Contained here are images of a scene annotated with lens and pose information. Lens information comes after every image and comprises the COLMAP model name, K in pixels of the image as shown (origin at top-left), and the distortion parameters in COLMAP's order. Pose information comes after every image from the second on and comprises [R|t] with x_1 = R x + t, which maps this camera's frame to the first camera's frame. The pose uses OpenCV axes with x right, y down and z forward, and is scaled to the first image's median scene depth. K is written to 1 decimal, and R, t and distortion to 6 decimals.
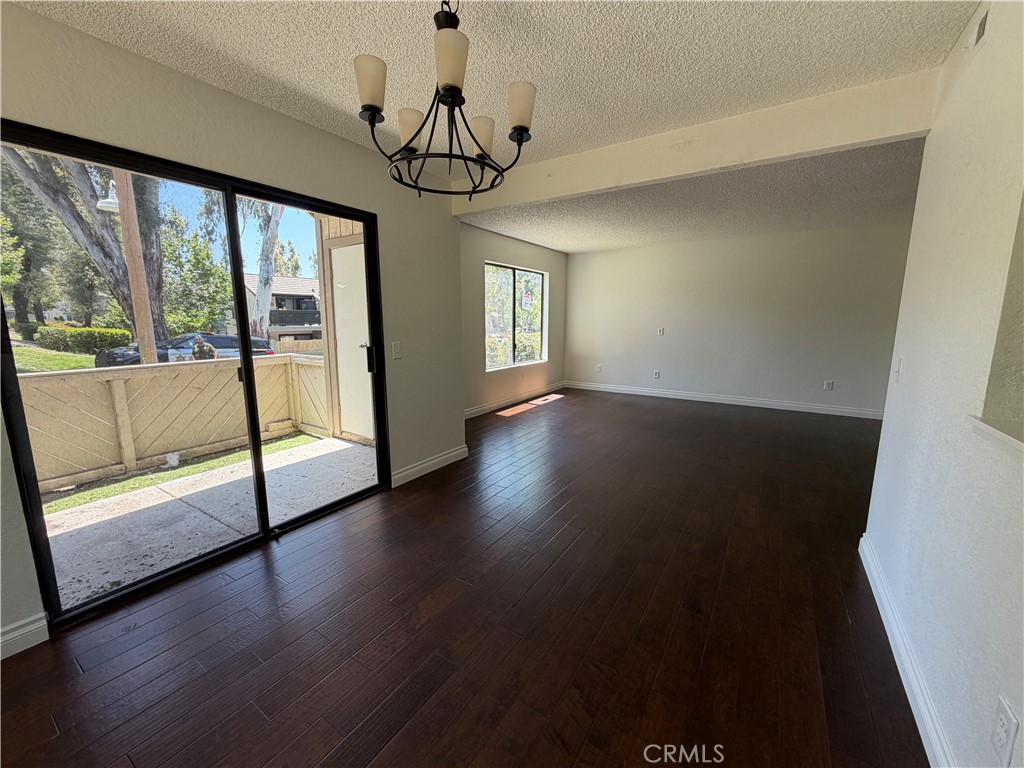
lens RADIAL K [[408.4, 0, 508.7], [0, 408.4, 381.8], [0, 0, 1]] dist [-0.000932, 0.000442]
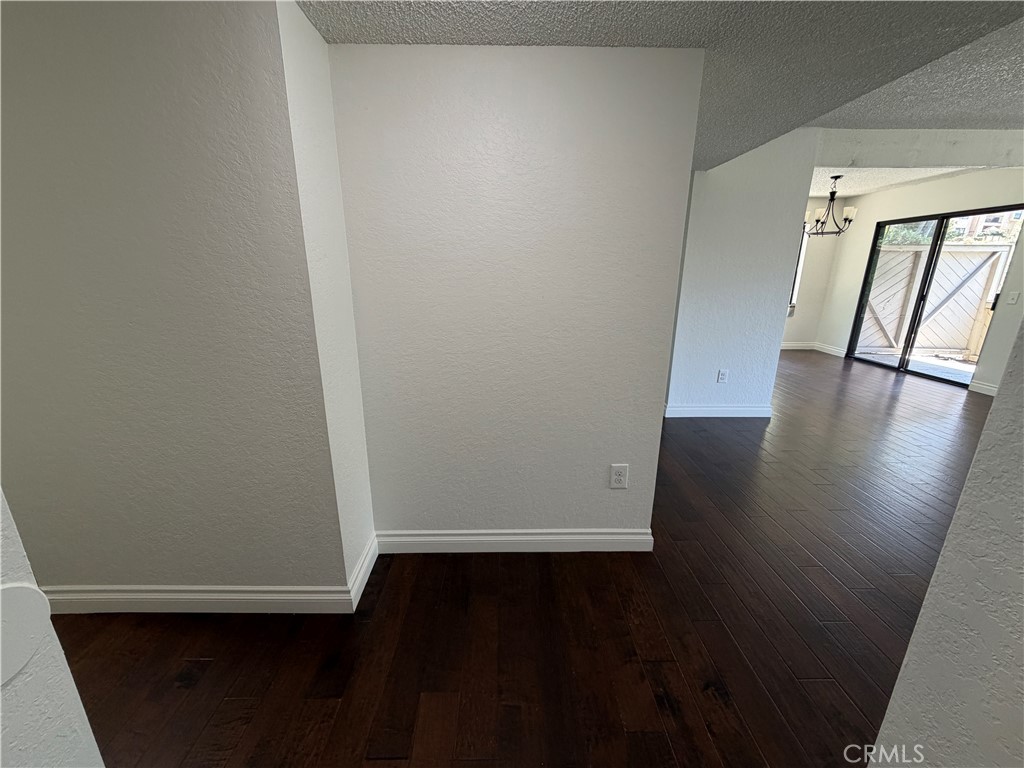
lens RADIAL K [[408.4, 0, 508.7], [0, 408.4, 381.8], [0, 0, 1]] dist [-0.000932, 0.000442]
pose [[-0.827525, 0.149009, -0.541293, 1.691042], [-0.091012, 0.915778, 0.391238, -0.177466], [0.554003, 0.373024, -0.744268, 1.022840]]
